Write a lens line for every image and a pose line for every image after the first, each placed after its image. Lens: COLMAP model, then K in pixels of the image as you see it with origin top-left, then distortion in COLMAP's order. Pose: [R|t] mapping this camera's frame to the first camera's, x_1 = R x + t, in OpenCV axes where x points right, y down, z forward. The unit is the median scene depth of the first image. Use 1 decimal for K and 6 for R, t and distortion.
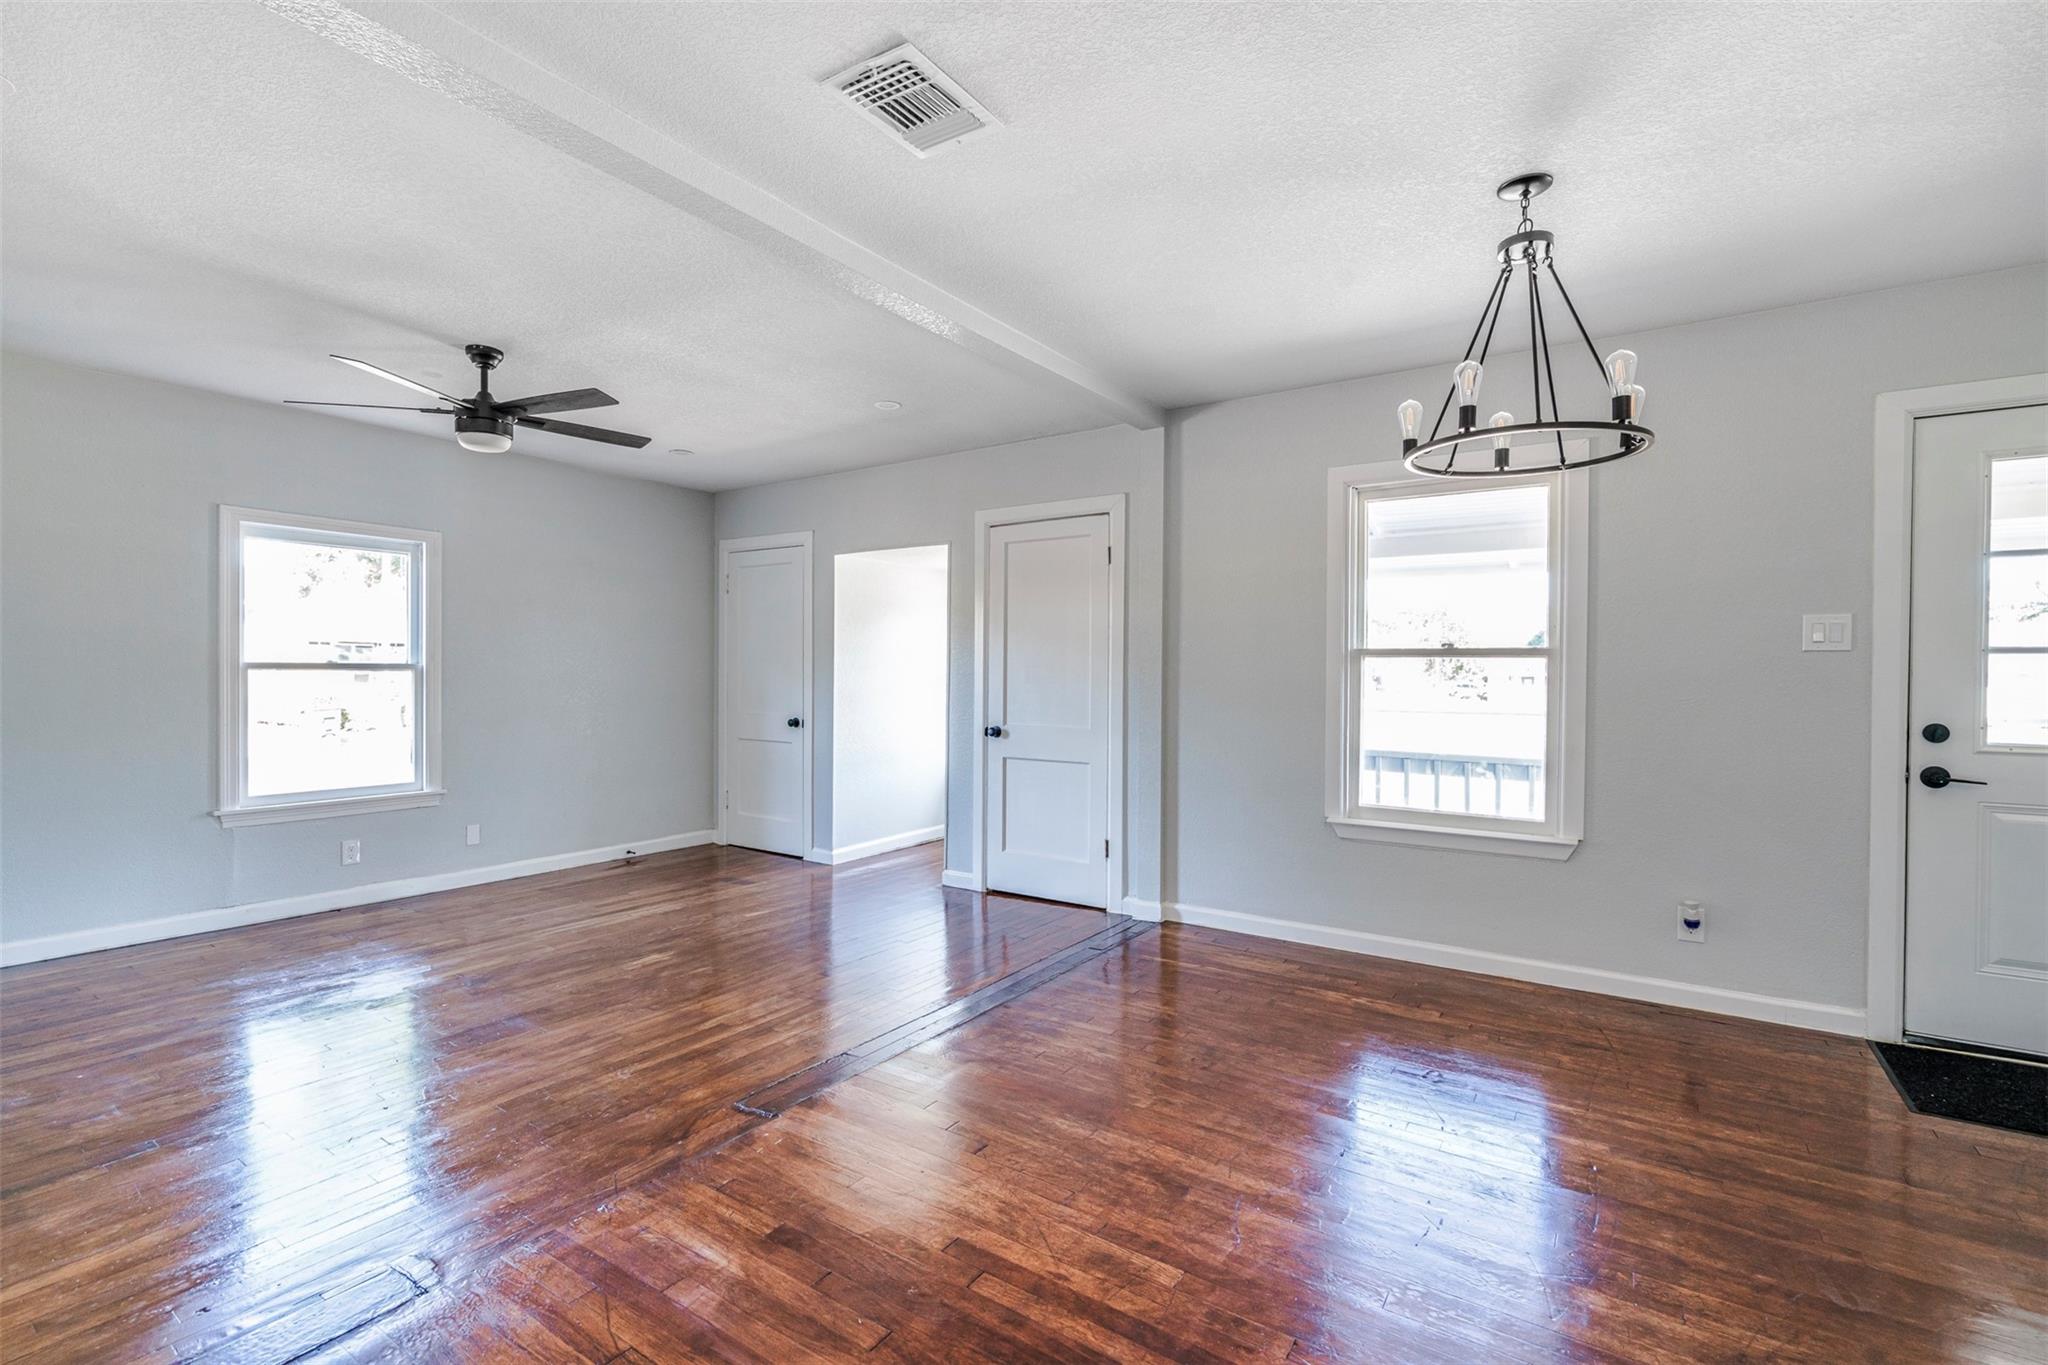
lens RADIAL K [[914.6, 0, 1027.6], [0, 914.6, 680.8], [0, 0, 1]] dist [-0.002339, 0.000365]
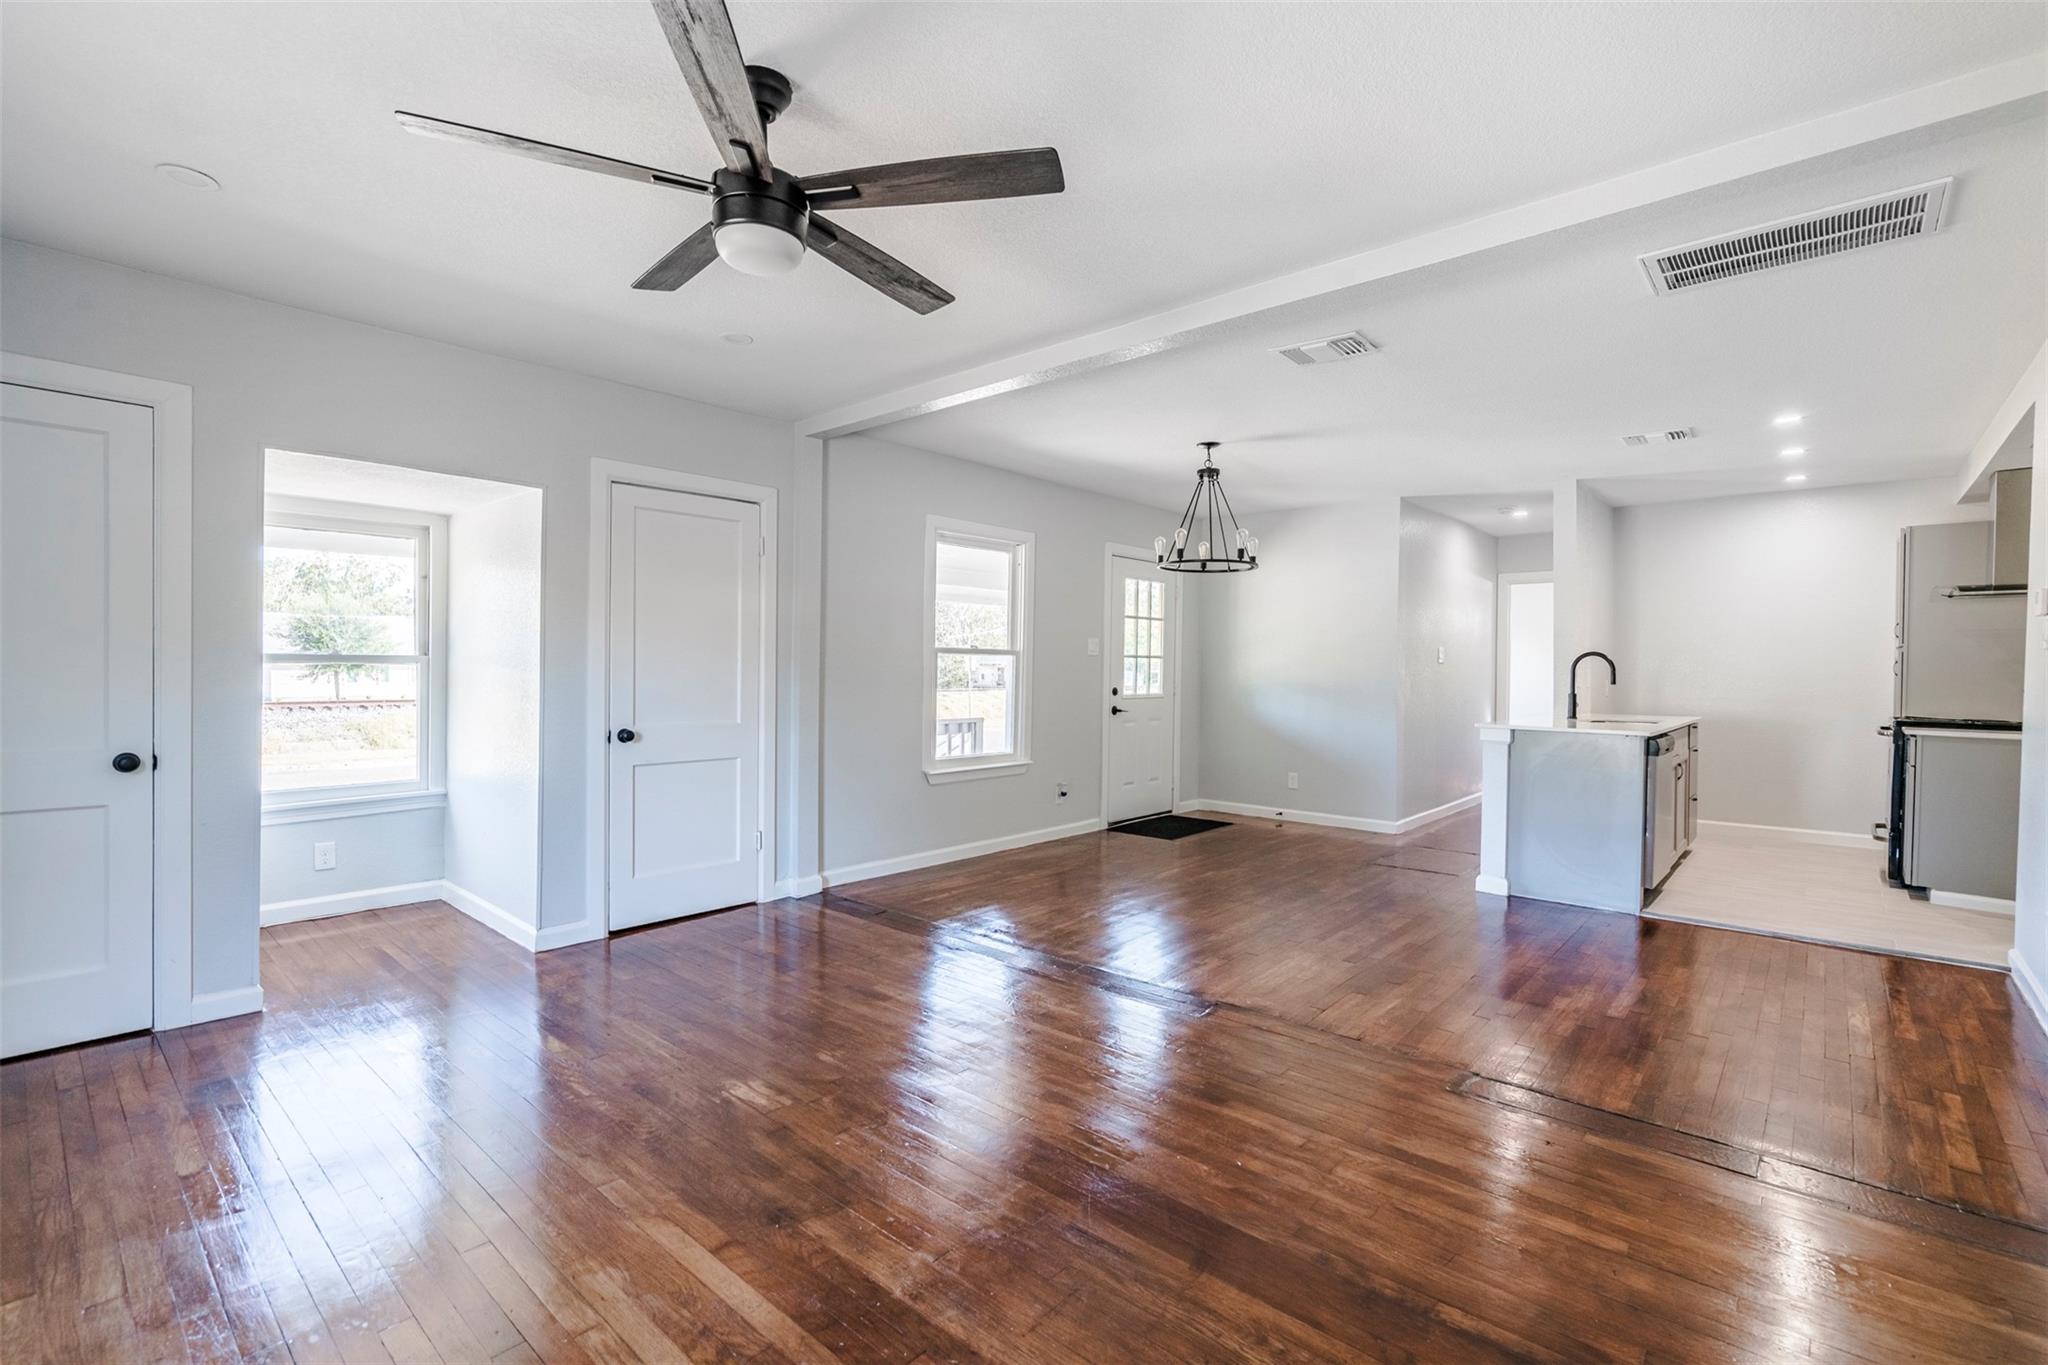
lens RADIAL K [[911.0, 0, 1017.8], [0, 911.0, 676.2], [0, 0, 1]] dist [-0.012858, 0.000168]
pose [[0.133903, -0.013551, 0.990902, -1.026930], [0.000336, 0.999907, 0.013629, -0.010765], [-0.990994, -0.001492, 0.133895, 0.705706]]
